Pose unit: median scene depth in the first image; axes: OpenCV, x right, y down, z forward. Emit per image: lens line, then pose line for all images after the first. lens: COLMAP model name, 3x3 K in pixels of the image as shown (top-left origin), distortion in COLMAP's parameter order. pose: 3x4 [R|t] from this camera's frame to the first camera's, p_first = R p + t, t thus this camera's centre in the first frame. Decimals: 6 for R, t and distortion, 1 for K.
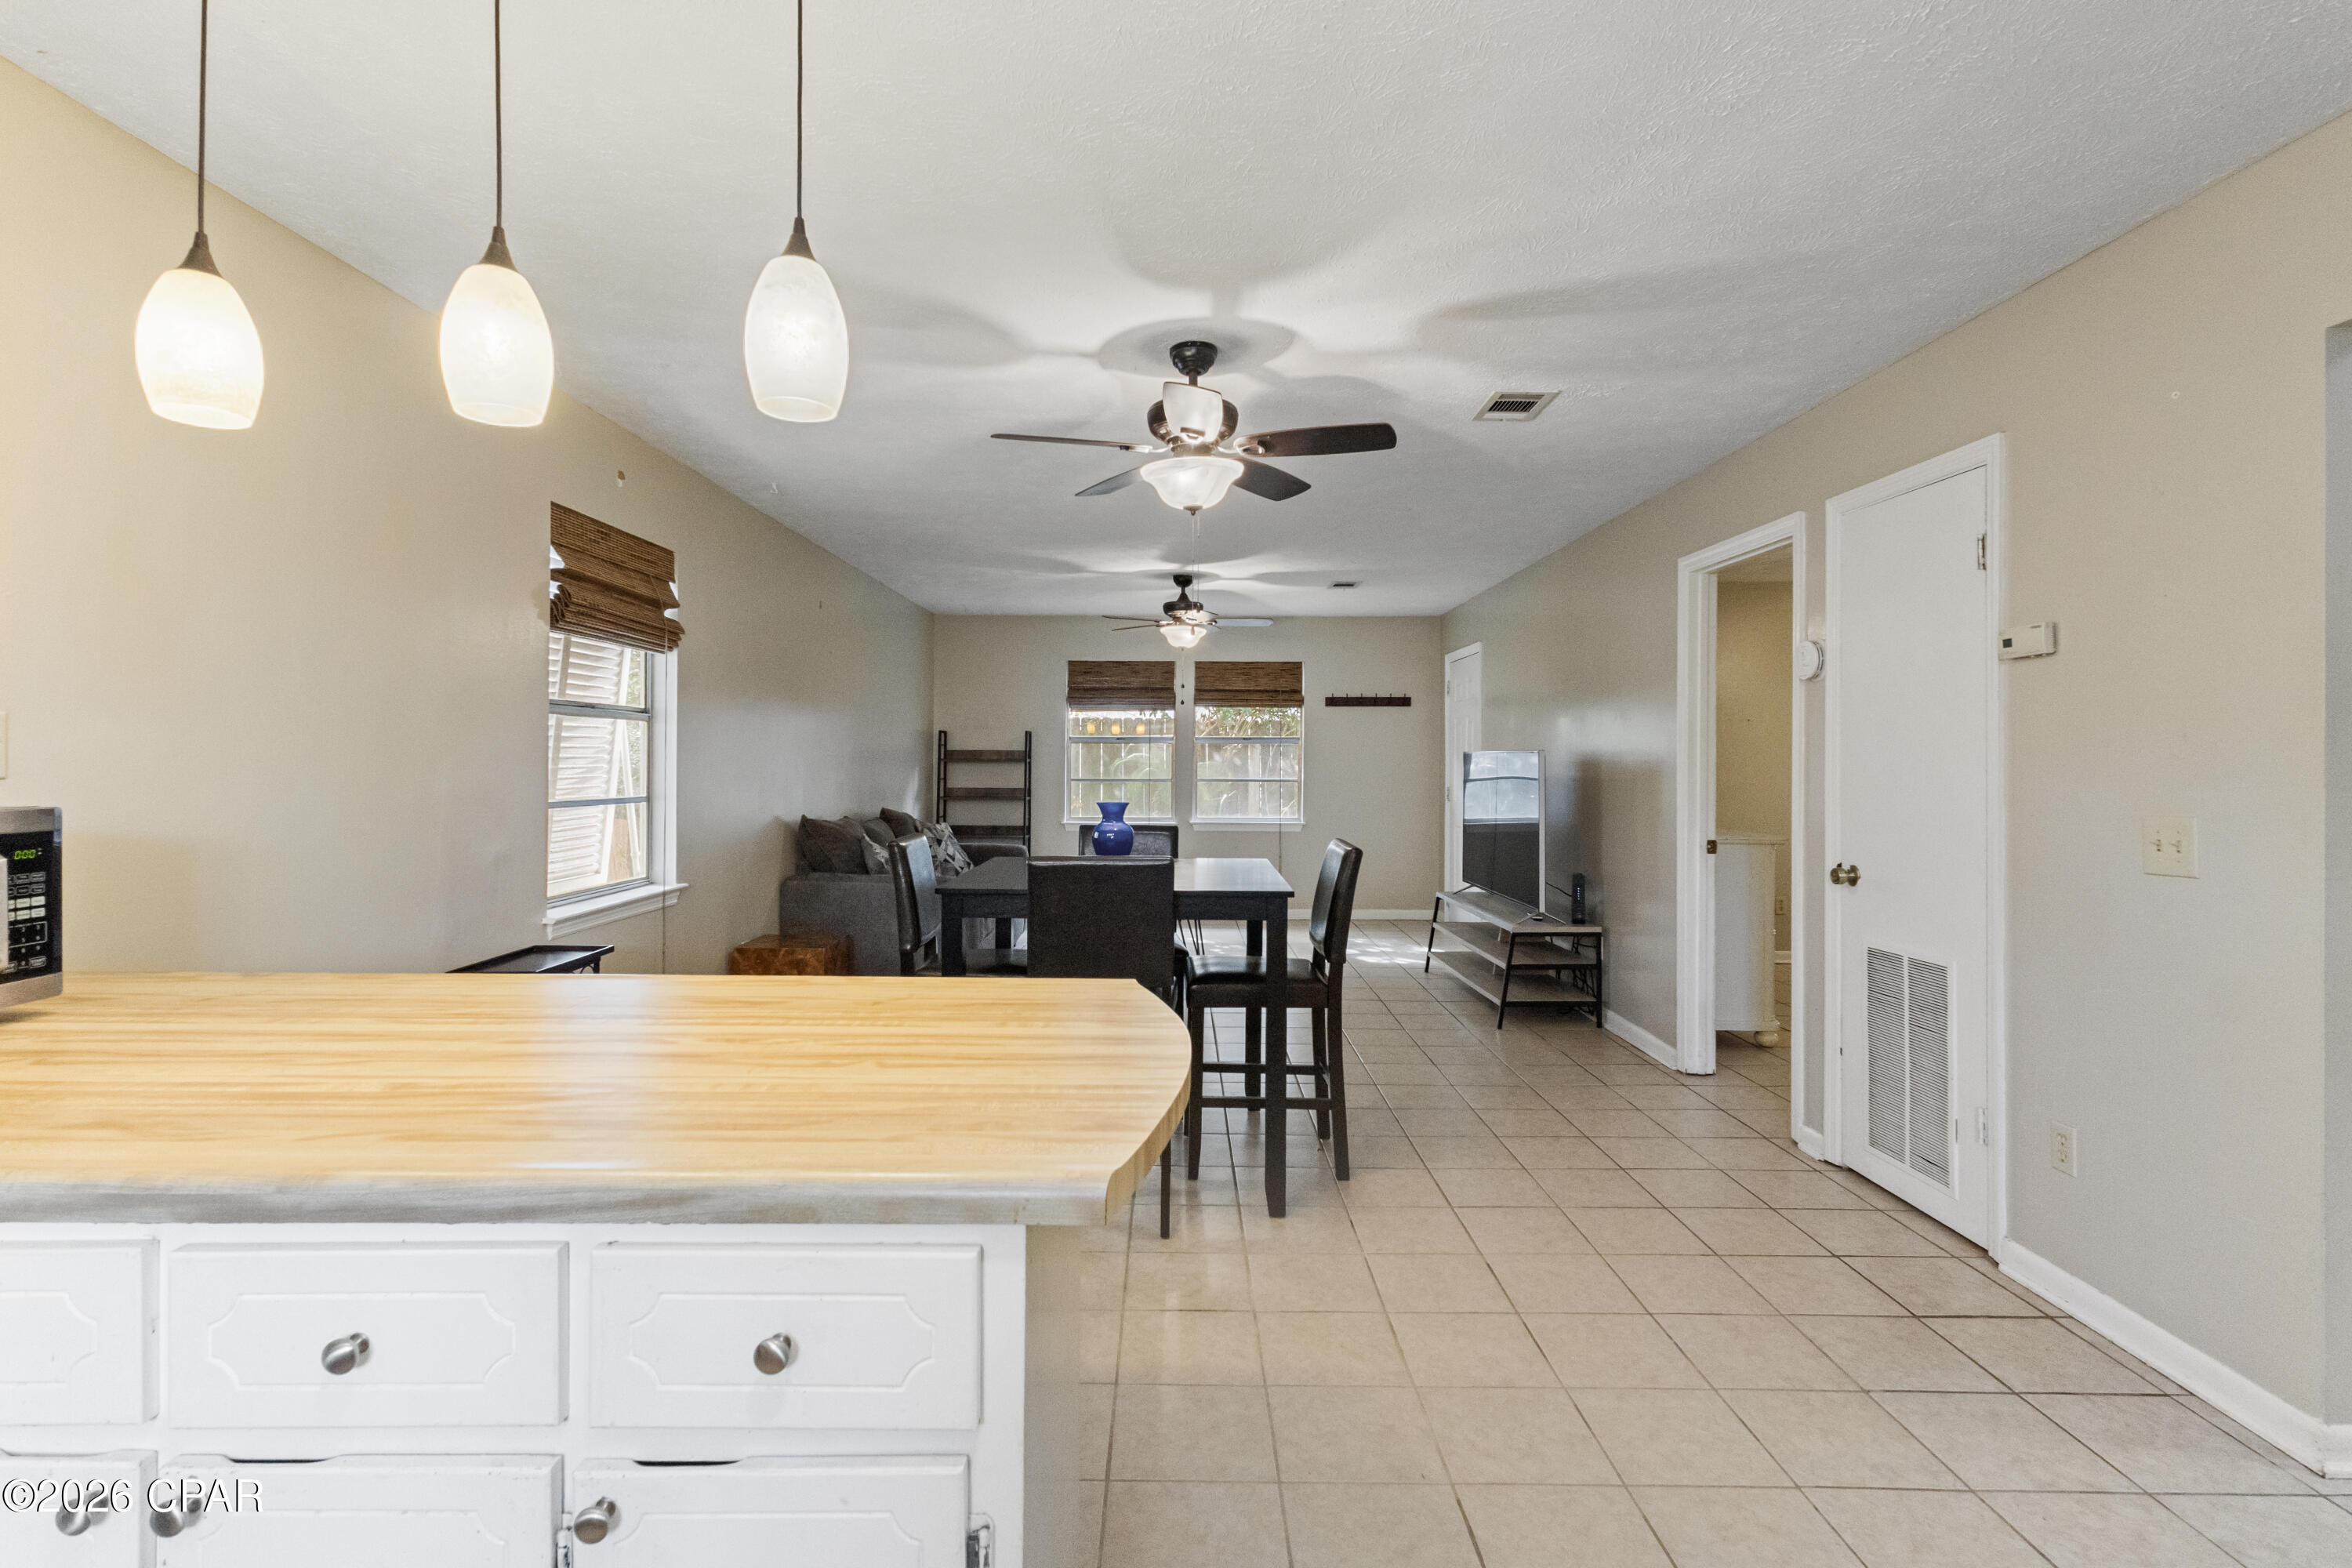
lens RADIAL K [[1112.5, 0, 1165.7], [0, 1112.5, 722.2], [0, 0, 1]] dist [-0.001909, -0.000379]
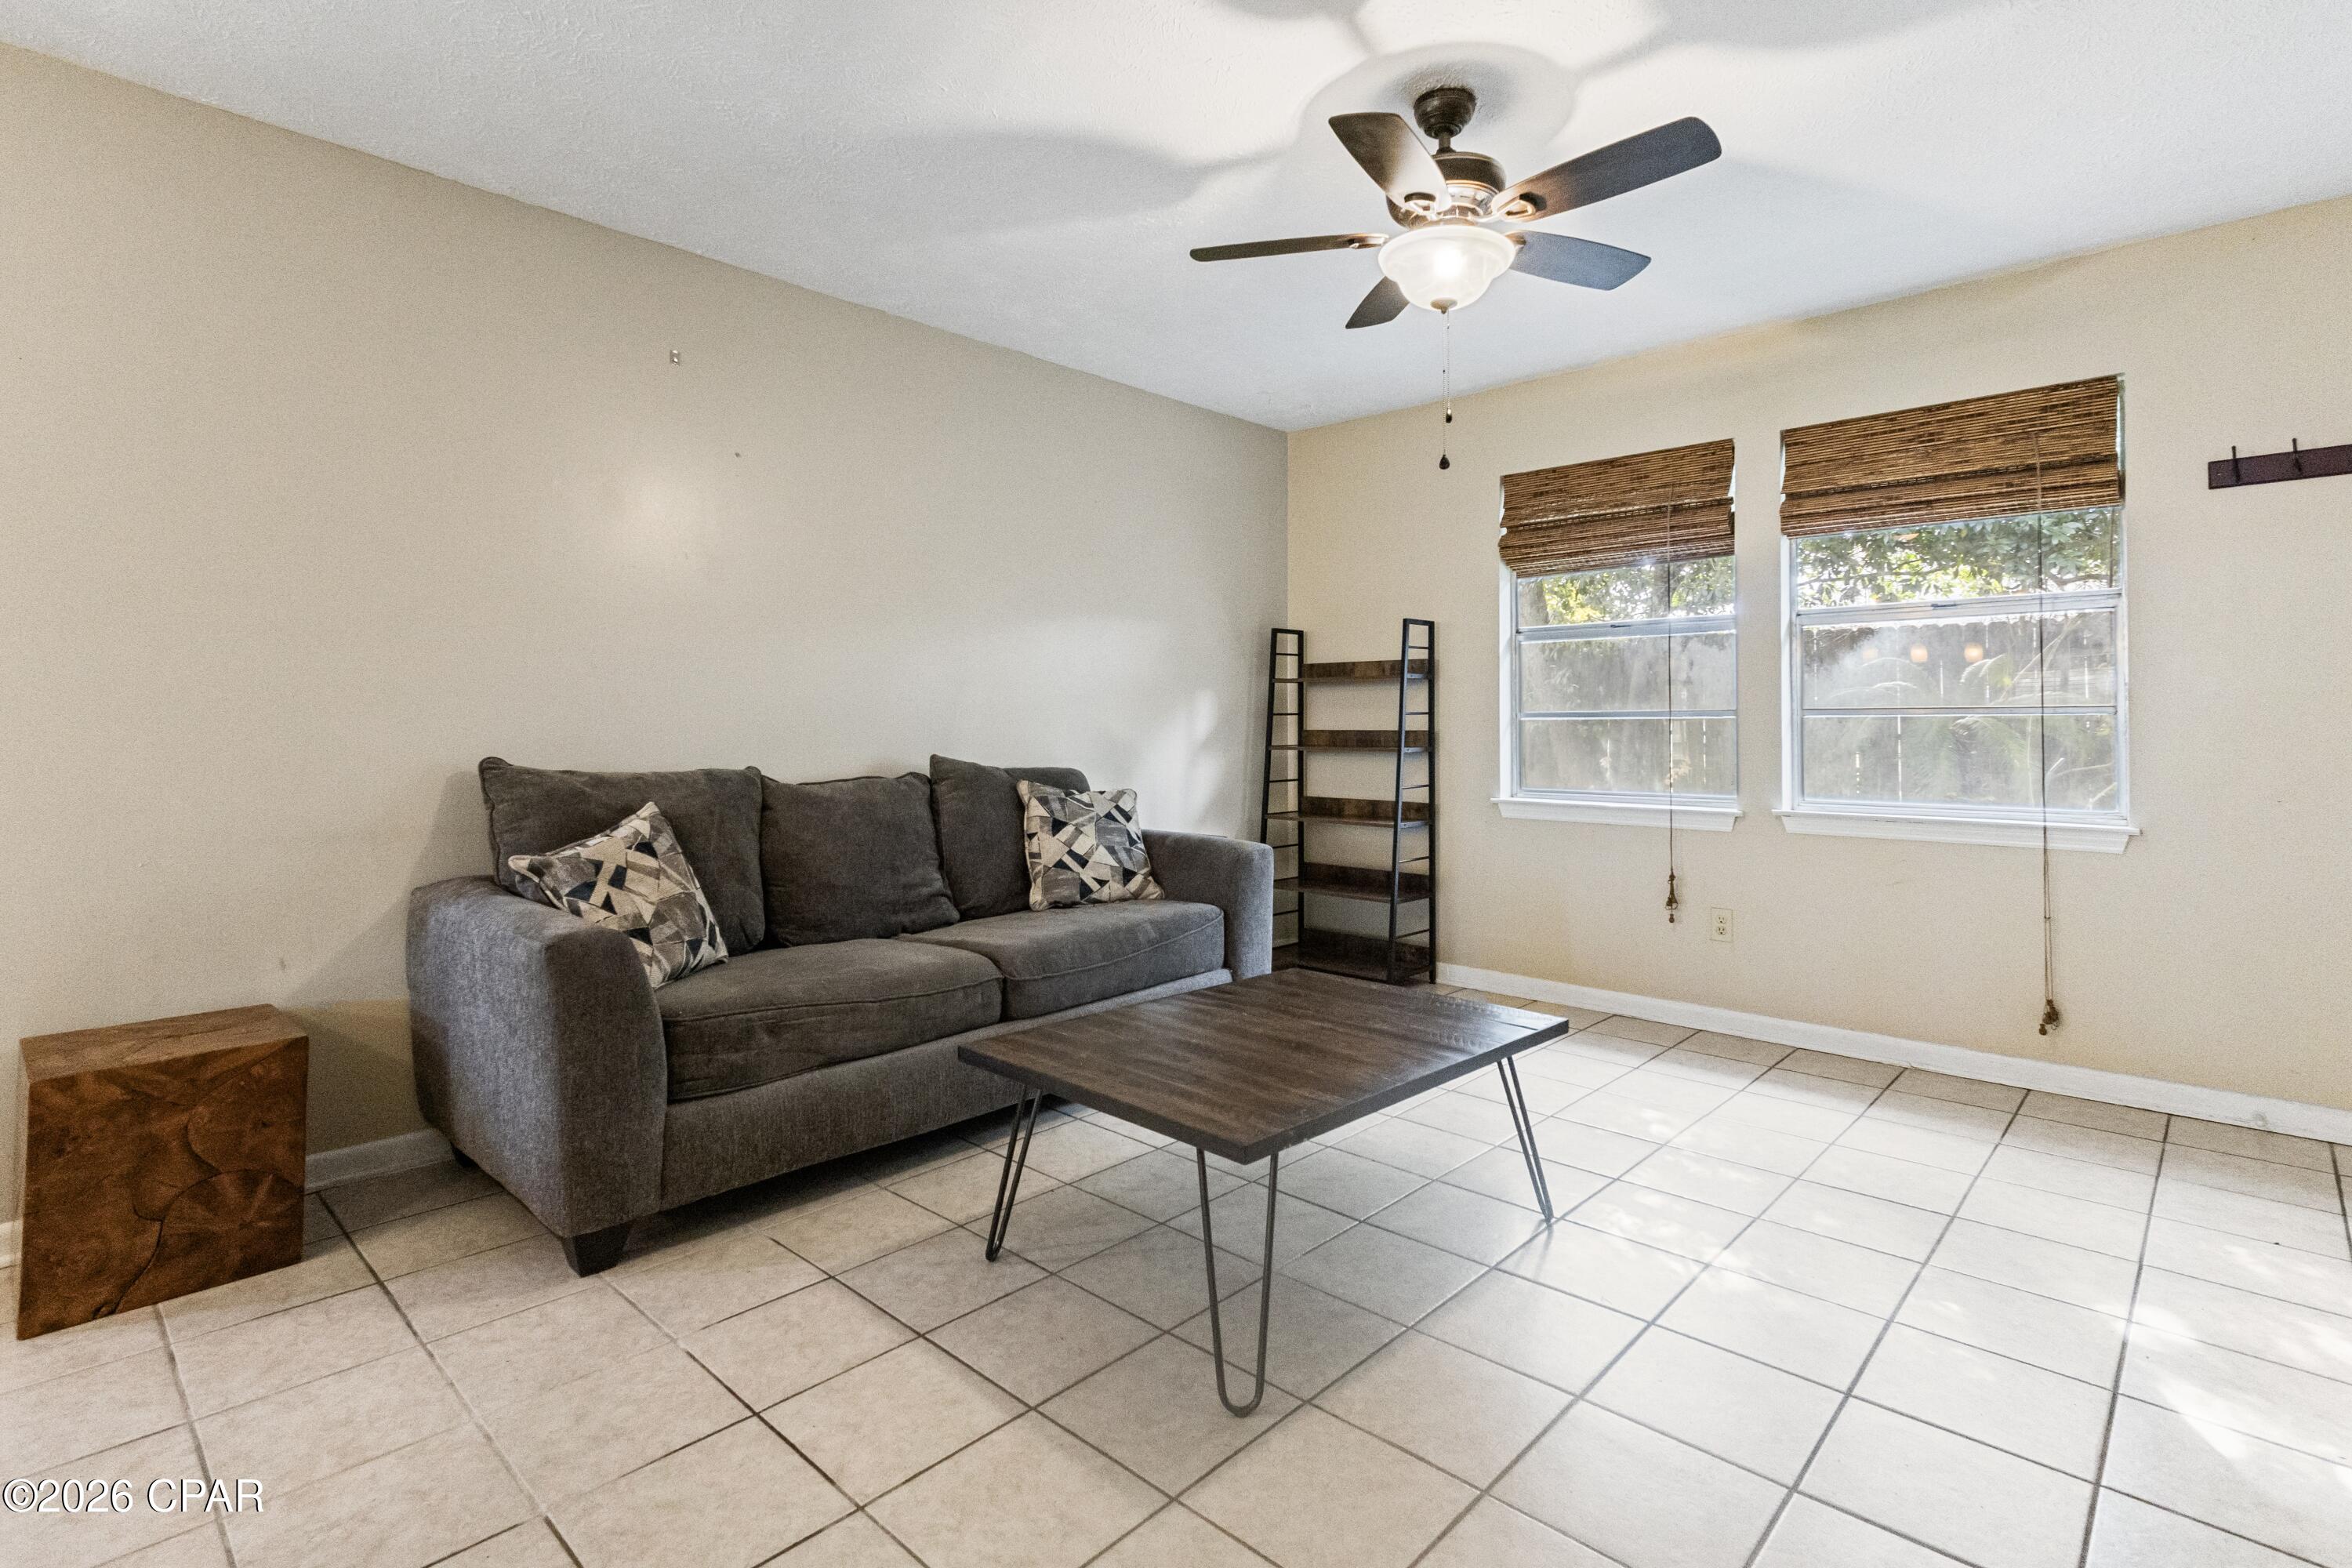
lens RADIAL K [[1112.5, 0, 1165.7], [0, 1112.5, 722.2], [0, 0, 1]] dist [-0.001909, -0.000379]
pose [[0.726224, -0.006312, -0.687429, 0.145349], [0.028149, 0.999392, 0.020561, 0.040872], [0.686882, -0.034282, 0.725960, 0.534043]]
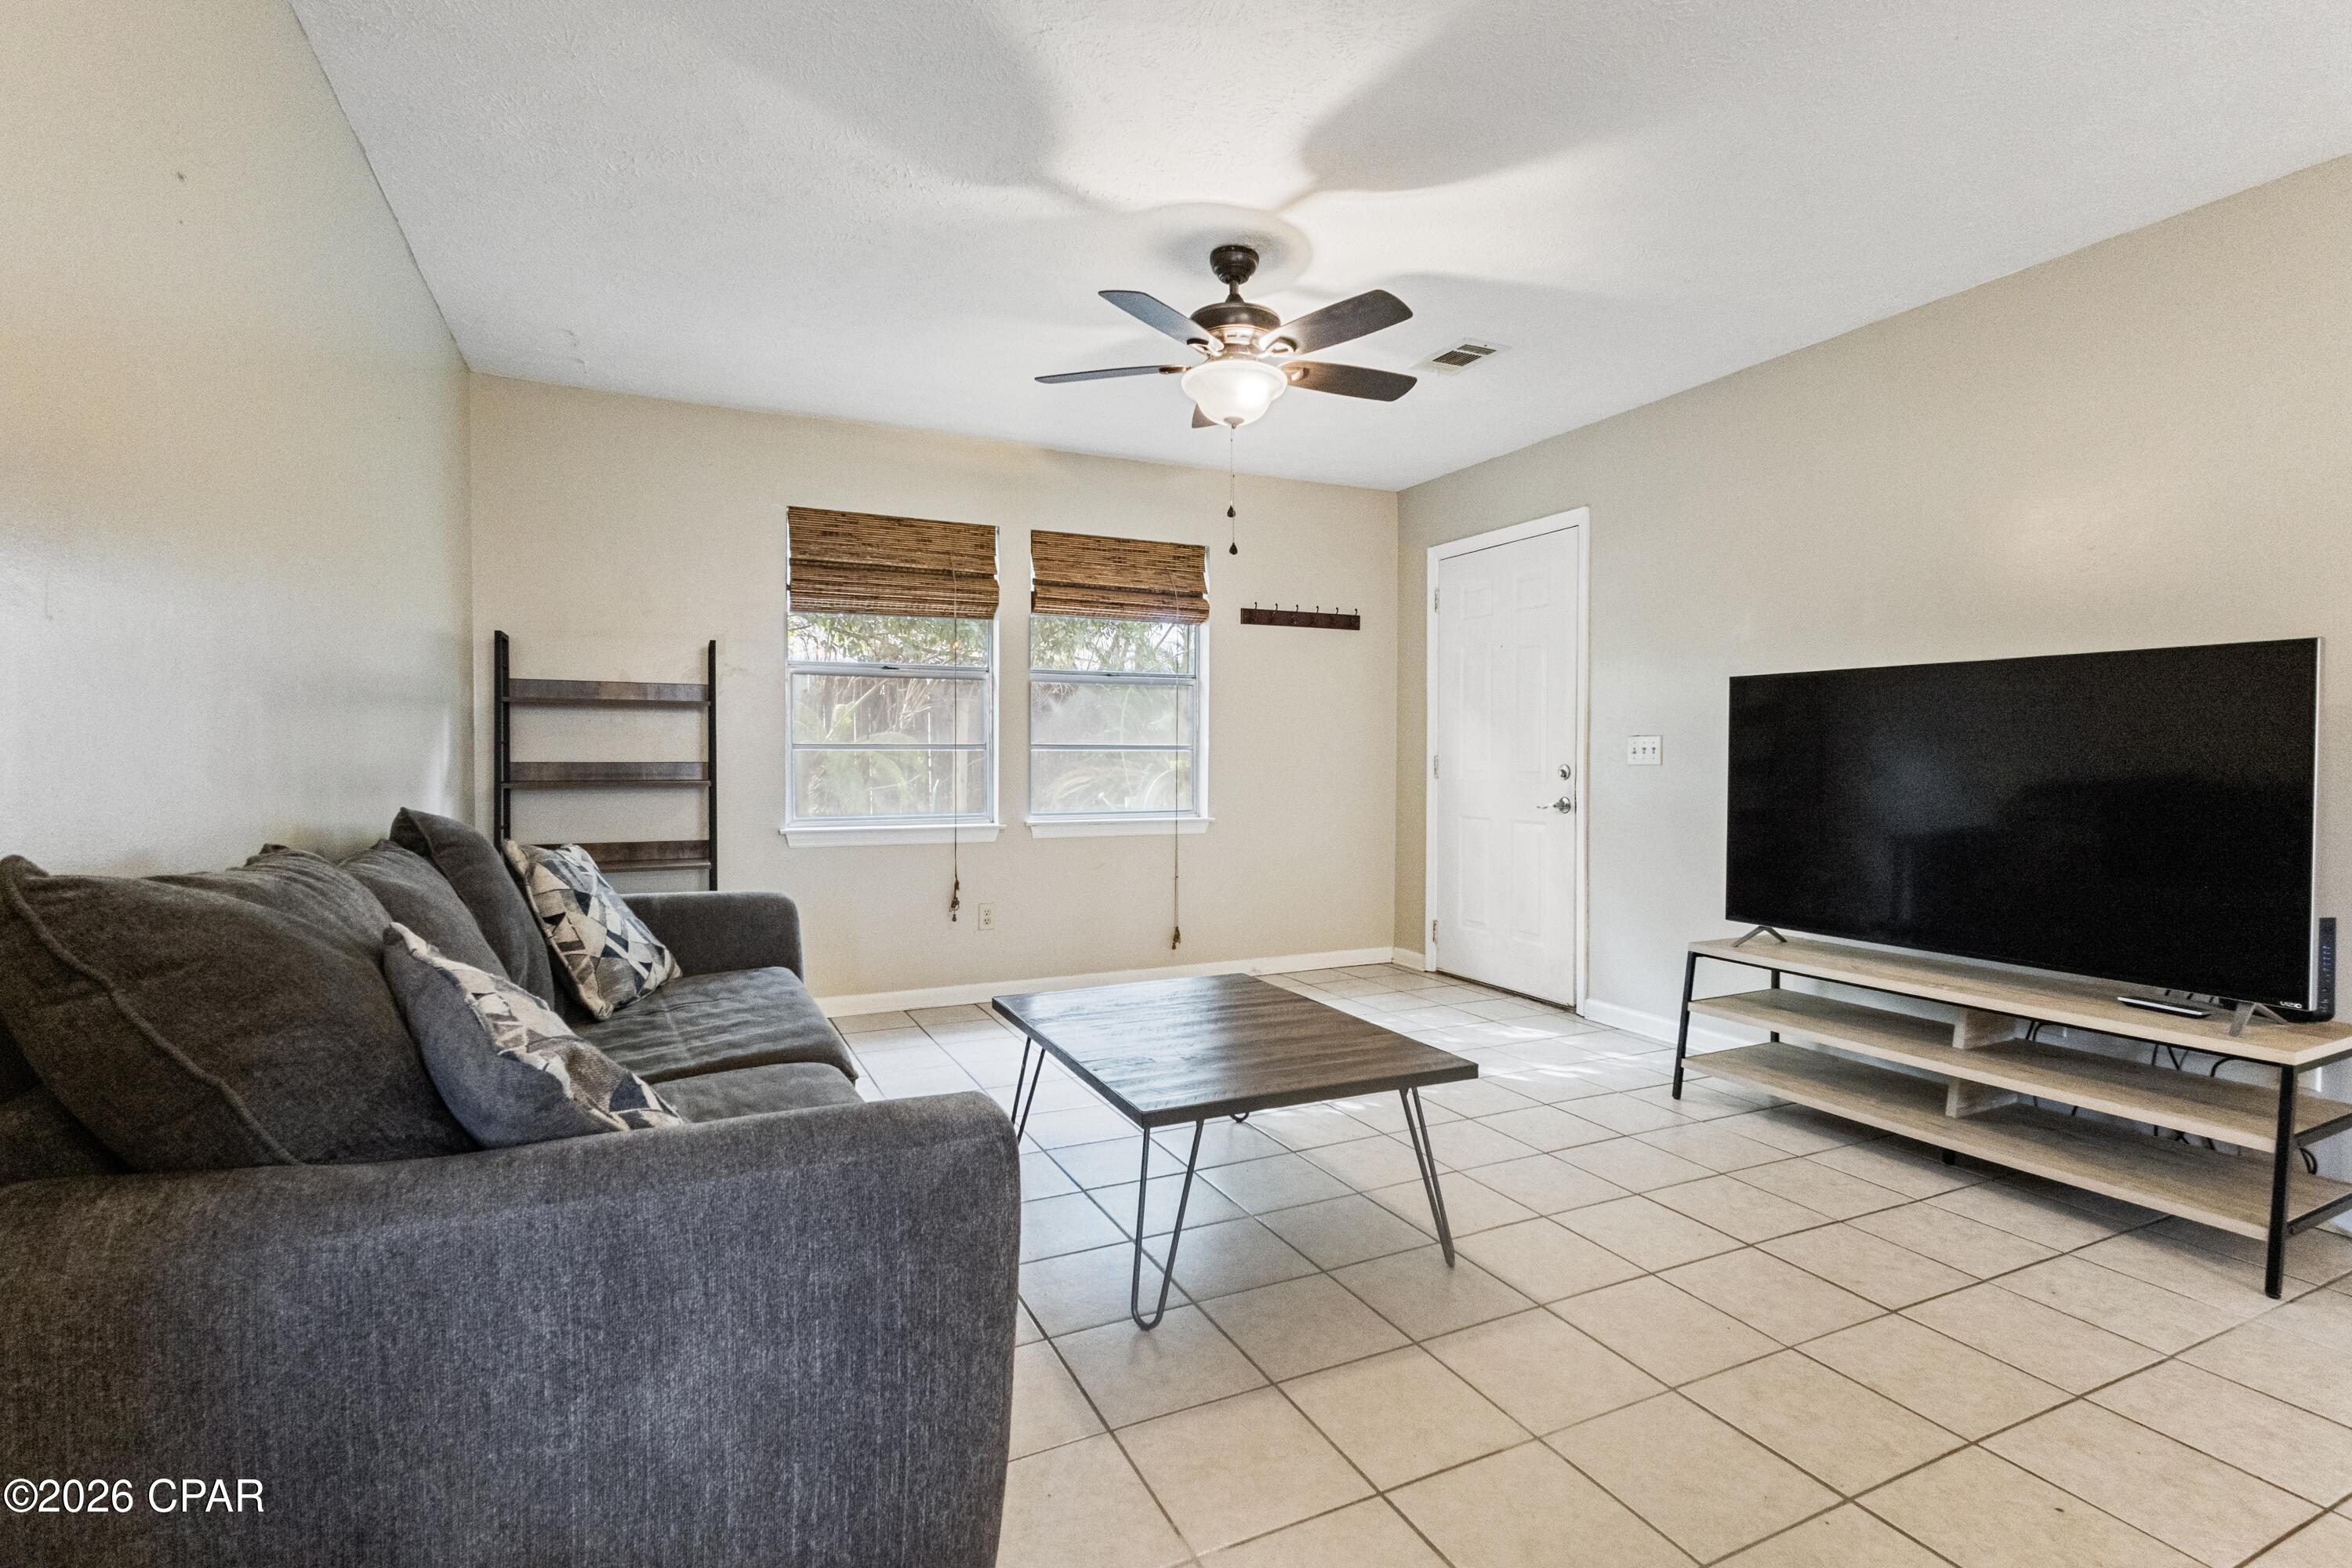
lens RADIAL K [[1086.7, 0, 1169.8], [0, 1086.7, 796.8], [0, 0, 1]] dist [0.002130, 0.000273]
pose [[0.900670, -0.019809, 0.434052, -0.148348], [-0.013094, 0.997269, 0.072684, 0.036994], [-0.434306, -0.071148, 0.897951, 0.484245]]
